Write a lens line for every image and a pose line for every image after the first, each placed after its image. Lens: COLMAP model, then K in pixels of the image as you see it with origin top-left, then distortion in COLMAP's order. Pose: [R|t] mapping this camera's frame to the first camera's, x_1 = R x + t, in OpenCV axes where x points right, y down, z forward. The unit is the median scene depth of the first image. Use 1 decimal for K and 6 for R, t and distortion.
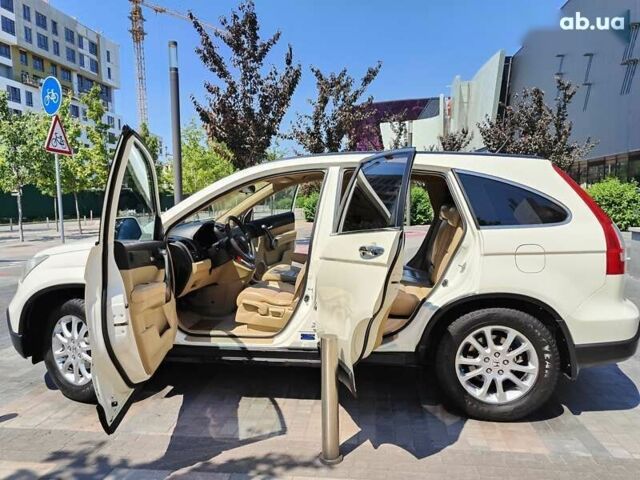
lens RADIAL K [[455.2, 0, 330.8], [0, 455.2, 247.2], [0, 0, 1]] dist [0.008205, -0.002440]
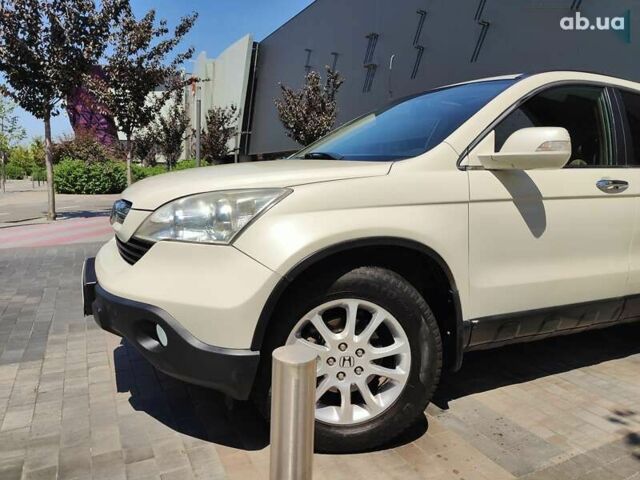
lens RADIAL K [[440.6, 0, 323.1], [0, 440.6, 241.0], [0, 0, 1]] dist [0.019636, 0.003904]
pose [[0.834979, -0.041105, 0.548745, -0.258527], [0.021408, 0.998878, 0.042249, 0.017009], [-0.549866, -0.023530, 0.834922, 0.171758]]
